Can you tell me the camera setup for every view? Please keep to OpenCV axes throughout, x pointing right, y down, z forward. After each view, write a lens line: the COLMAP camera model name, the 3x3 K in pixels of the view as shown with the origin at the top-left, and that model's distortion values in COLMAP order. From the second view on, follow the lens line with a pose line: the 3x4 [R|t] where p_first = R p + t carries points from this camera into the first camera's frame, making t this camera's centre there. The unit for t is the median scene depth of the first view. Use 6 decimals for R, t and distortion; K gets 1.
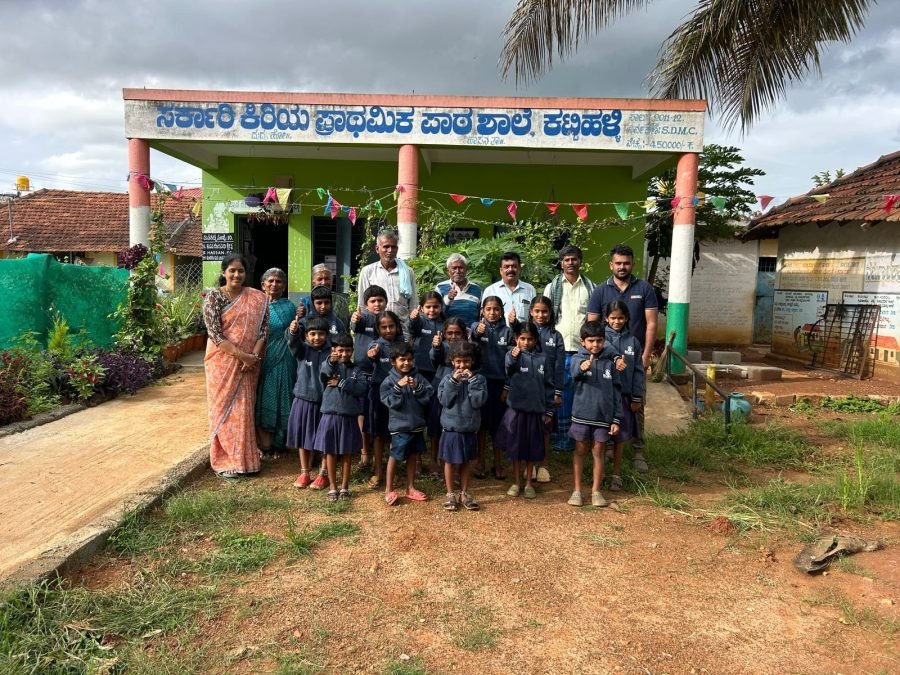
lens RADIAL K [[675.7, 0, 446.1], [0, 675.7, 339.1], [0, 0, 1]] dist [0.024539, -0.030602]
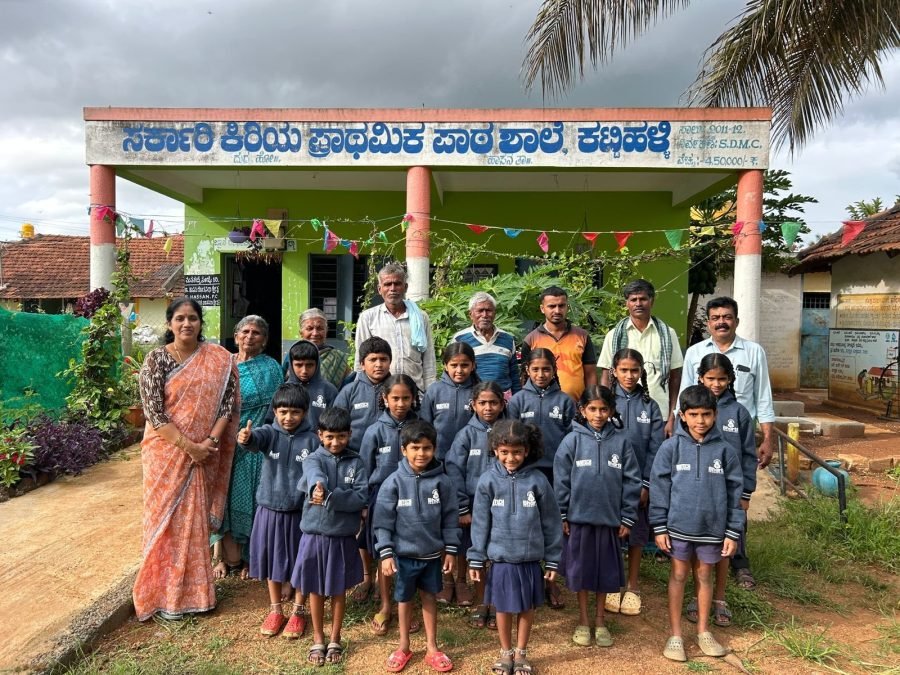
lens RADIAL K [[675.7, 0, 447.9], [0, 675.7, 337.6], [0, 0, 1]] dist [0.024539, -0.030602]
pose [[0.999859, -0.015000, -0.007513, -0.015528], [0.014506, 0.997971, -0.061988, -0.020748], [0.008427, 0.061870, 0.998049, 0.170704]]
